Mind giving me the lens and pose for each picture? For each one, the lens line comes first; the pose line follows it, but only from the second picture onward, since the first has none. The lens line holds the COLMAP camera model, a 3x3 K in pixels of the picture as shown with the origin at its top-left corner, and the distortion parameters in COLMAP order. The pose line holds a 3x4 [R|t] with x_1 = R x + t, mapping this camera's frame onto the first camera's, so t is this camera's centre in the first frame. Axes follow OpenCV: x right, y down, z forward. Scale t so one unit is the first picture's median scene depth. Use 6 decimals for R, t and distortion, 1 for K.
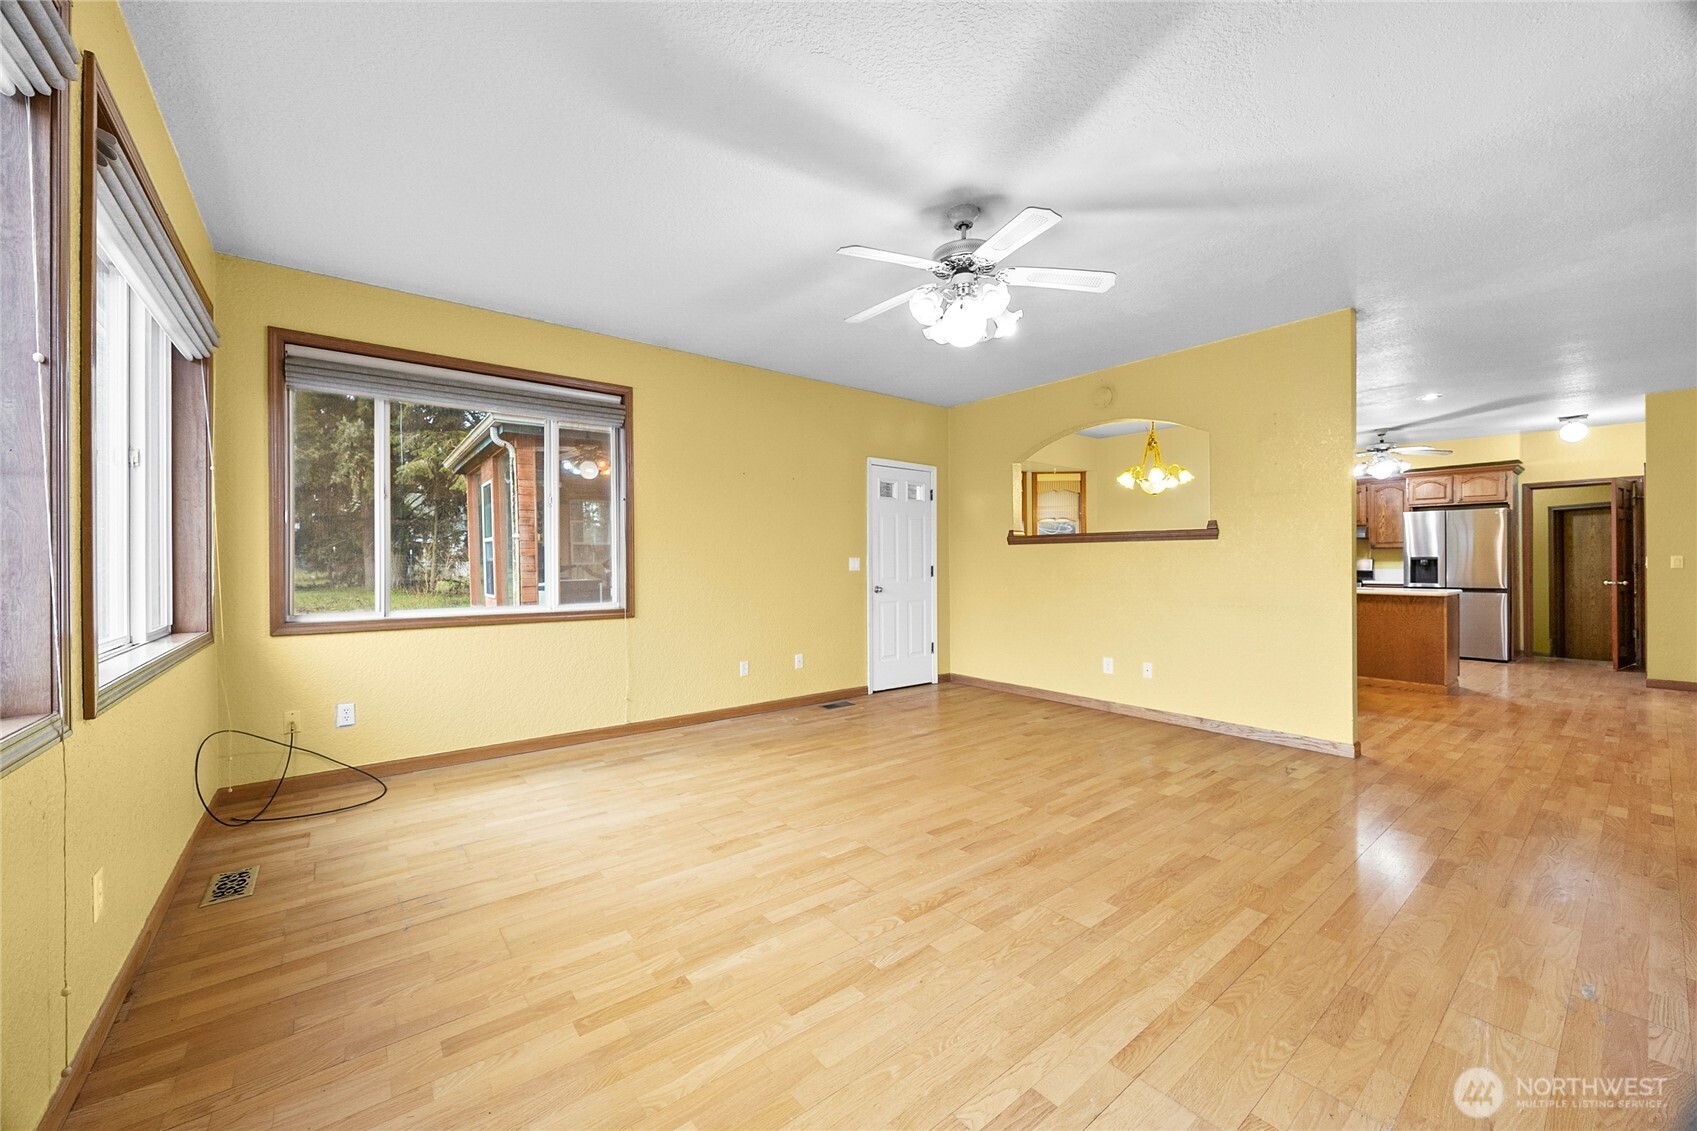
lens RADIAL K [[643.1, 0, 849.0], [0, 643.1, 570.0], [0, 0, 1]] dist [-0.019766, -0.000371]
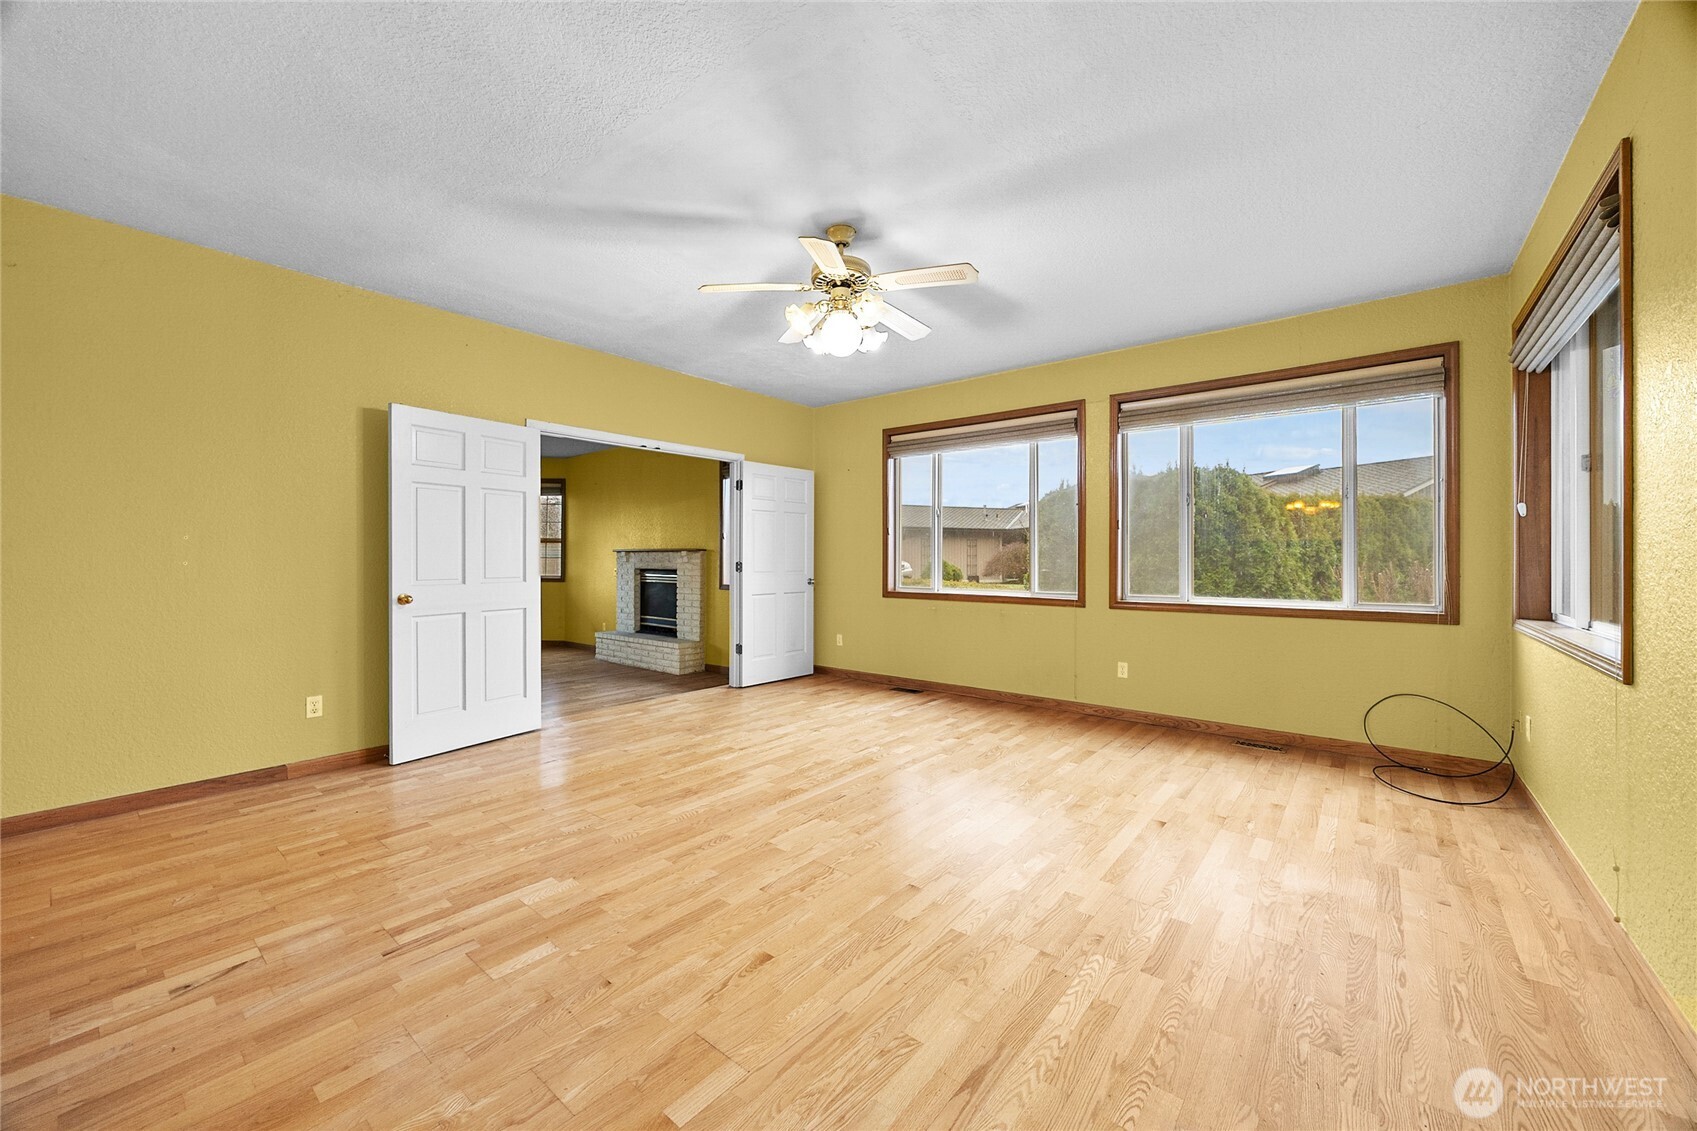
lens RADIAL K [[643.1, 0, 852.3], [0, 643.1, 558.3], [0, 0, 1]] dist [-0.019766, -0.000371]
pose [[-0.978196, 0.003294, -0.207656, 0.477136], [0.002034, 0.999978, 0.006280, -0.025492], [0.207672, 0.005721, -0.978182, 2.536726]]
